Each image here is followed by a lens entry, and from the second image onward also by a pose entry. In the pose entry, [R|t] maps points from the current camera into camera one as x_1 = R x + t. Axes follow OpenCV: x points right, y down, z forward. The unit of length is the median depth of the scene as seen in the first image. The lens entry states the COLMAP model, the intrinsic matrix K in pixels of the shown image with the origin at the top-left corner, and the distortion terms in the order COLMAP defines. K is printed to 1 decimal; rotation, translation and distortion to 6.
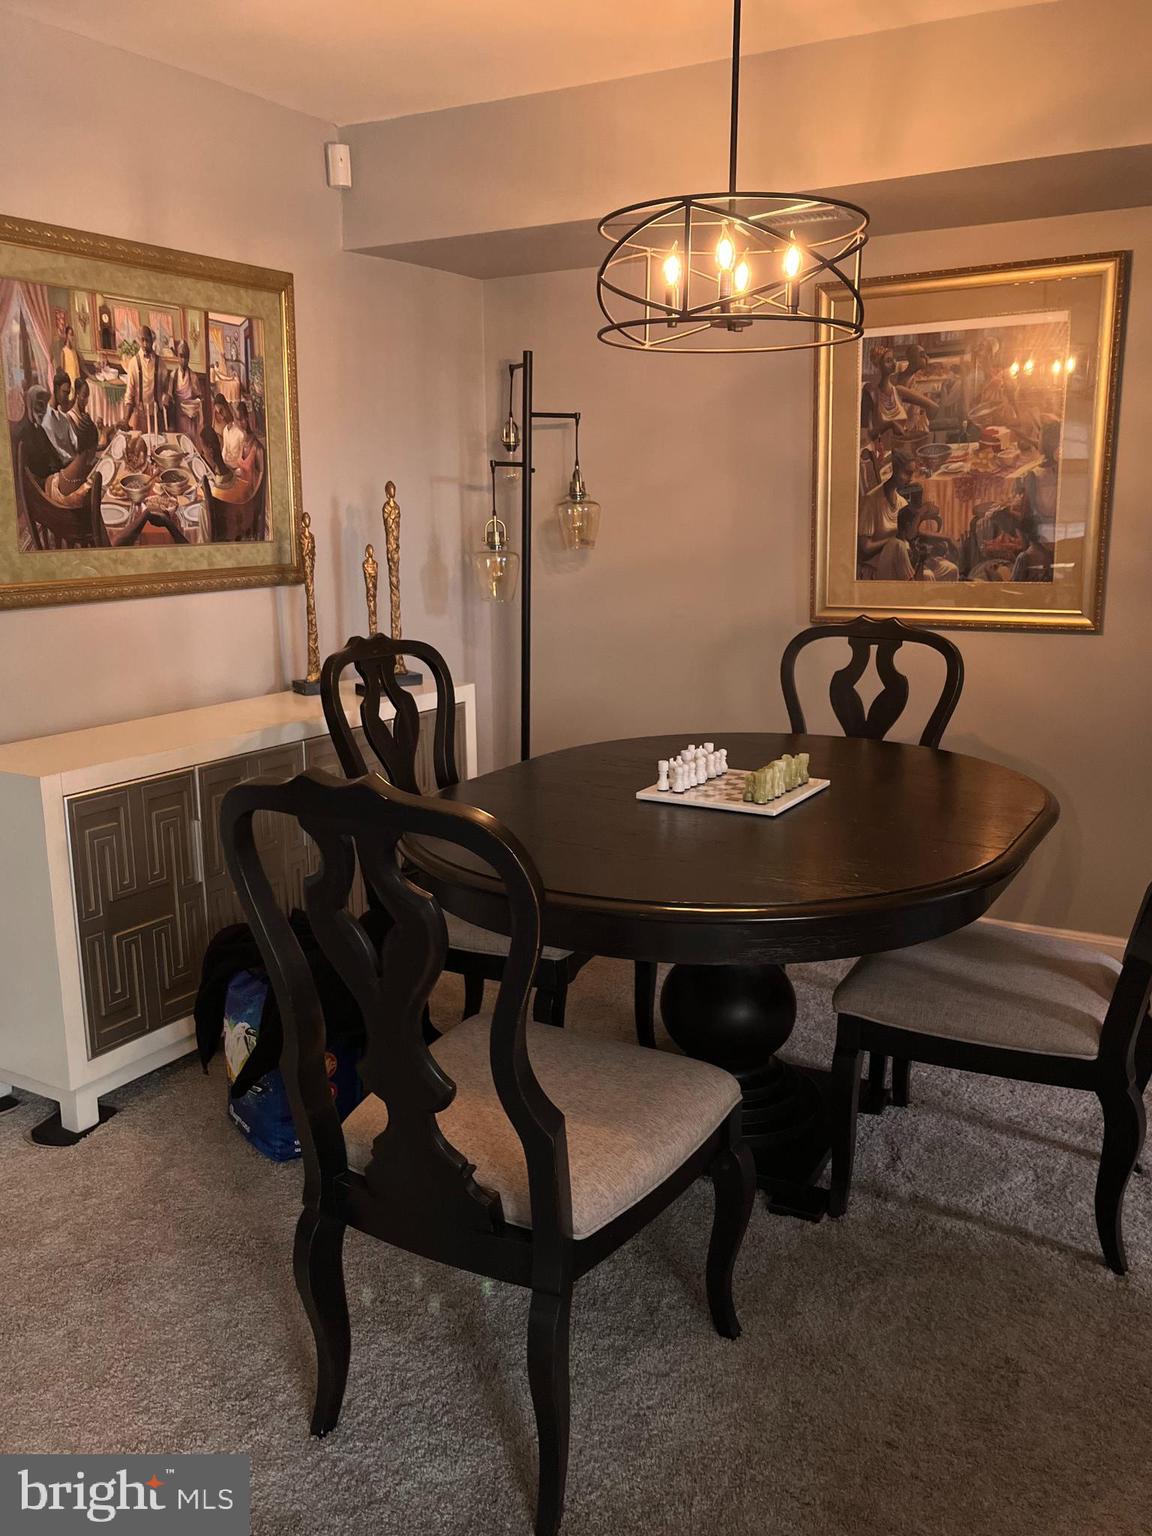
lens RADIAL K [[1274.9, 0, 574.4], [0, 1274.9, 770.7], [0, 0, 1]] dist [0.038107, -0.045041]
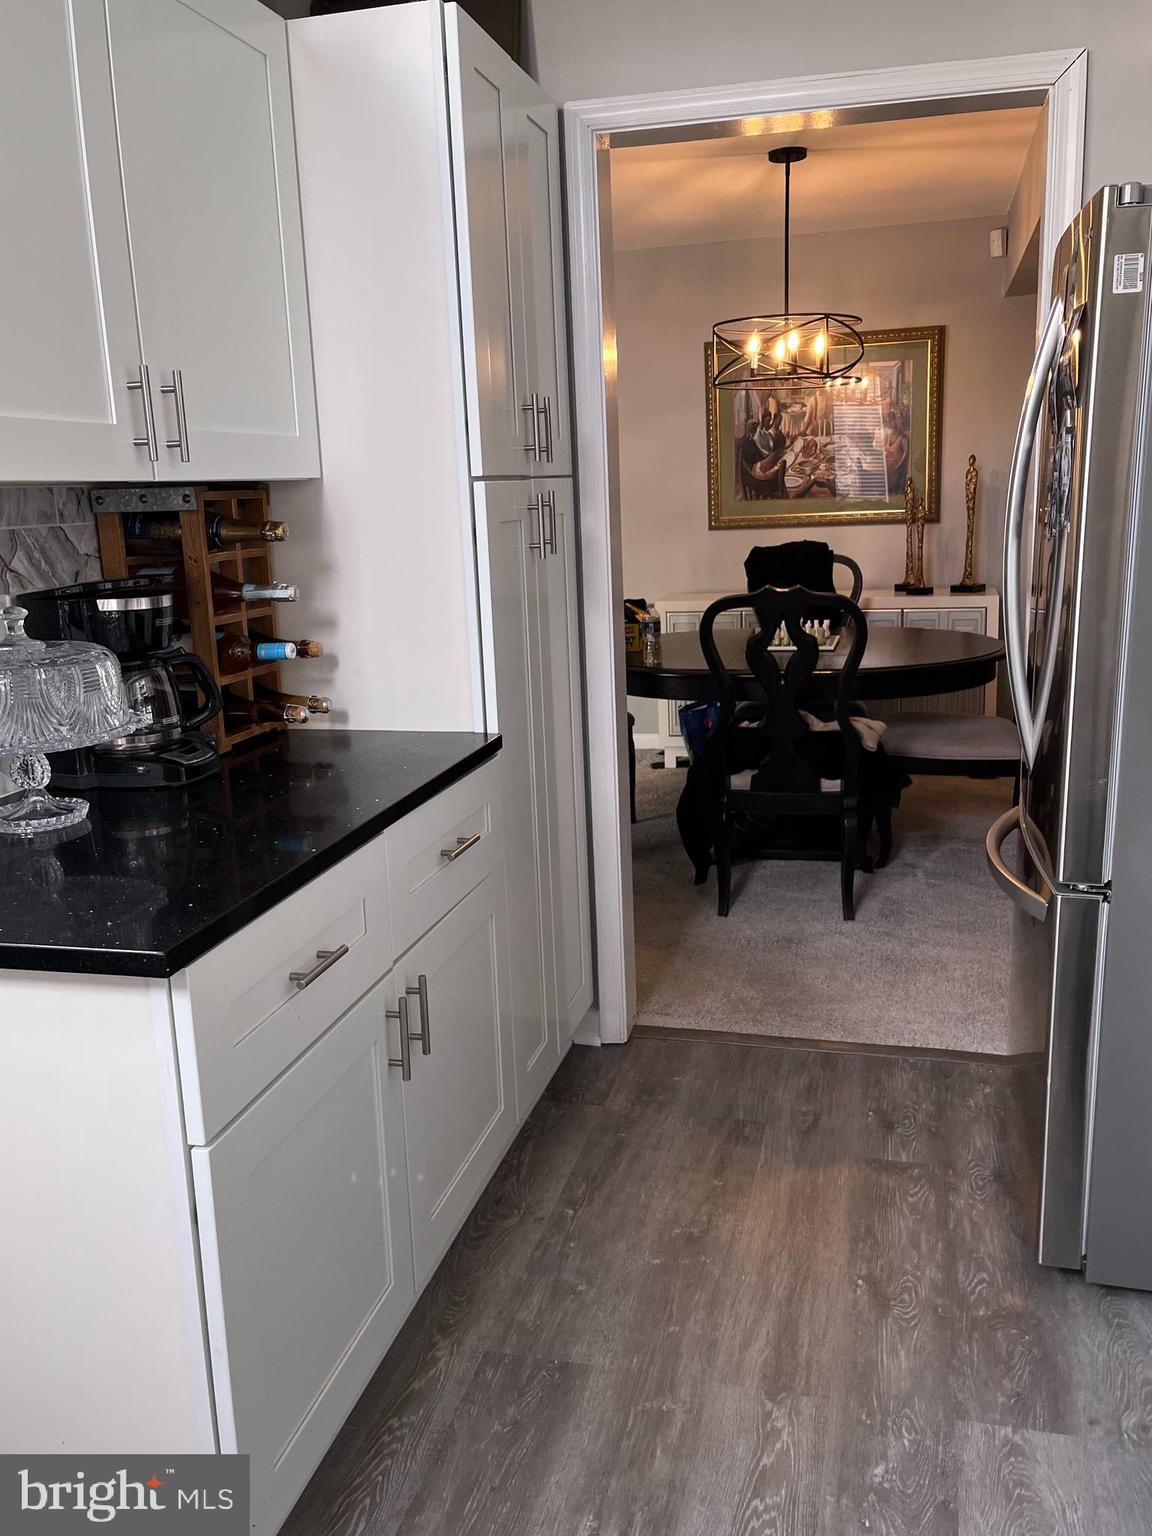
lens RADIAL K [[1274.9, 0, 573.2], [0, 1274.9, 764.5], [0, 0, 1]] dist [0.038107, -0.045041]
pose [[0.269613, 0.211838, -0.939379, 1.449960], [-0.164026, 0.971350, 0.171971, -0.065528], [0.948896, 0.107717, 0.296635, 0.173833]]
